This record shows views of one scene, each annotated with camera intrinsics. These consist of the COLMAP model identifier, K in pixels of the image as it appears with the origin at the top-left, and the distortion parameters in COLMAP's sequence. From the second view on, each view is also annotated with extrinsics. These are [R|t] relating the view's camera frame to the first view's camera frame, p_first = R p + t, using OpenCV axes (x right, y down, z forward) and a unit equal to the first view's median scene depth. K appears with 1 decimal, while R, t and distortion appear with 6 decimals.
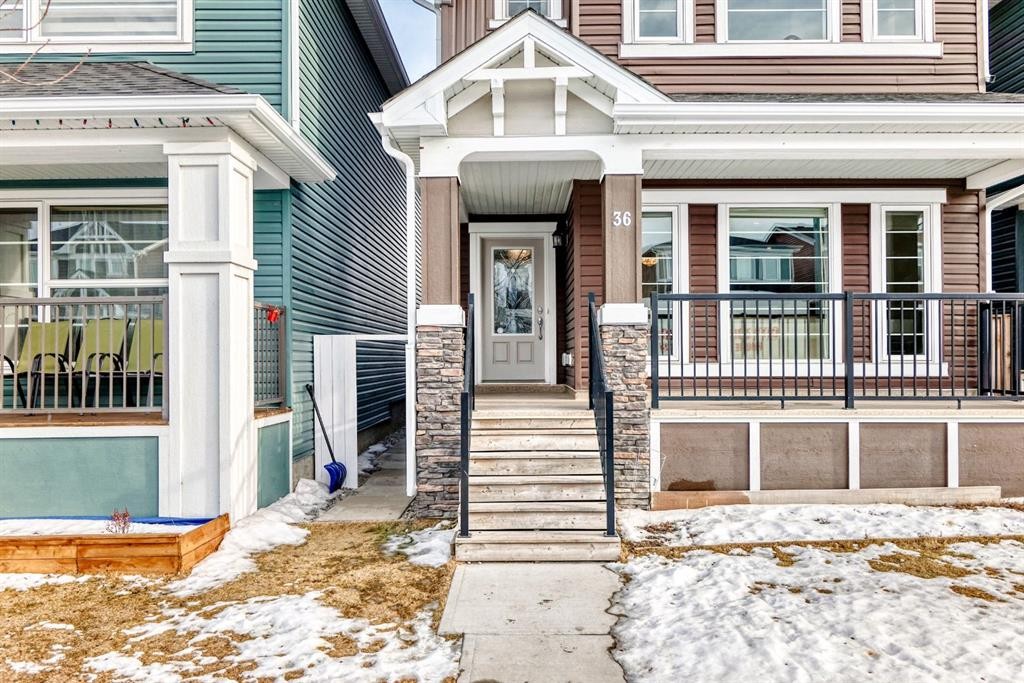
lens RADIAL K [[747.1, 0, 512.0], [0, 747.1, 341.5], [0, 0, 1]] dist [-0.006166, -0.003695]
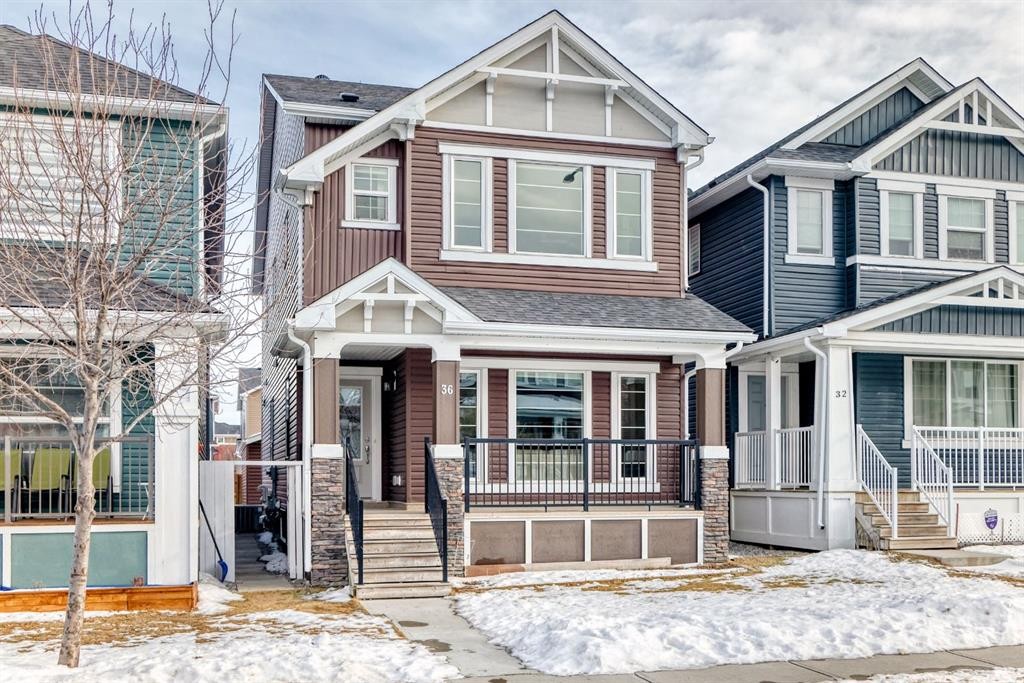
lens RADIAL K [[1068.2, 0, 512.0], [0, 1068.2, 341.5], [0, 0, 1]] dist [-0.096825, -0.001541]
pose [[0.965752, 0.032537, 0.257419, -0.299924], [-0.005508, 0.994454, -0.105031, -0.032156], [-0.259408, 0.100016, 0.960575, -1.186658]]
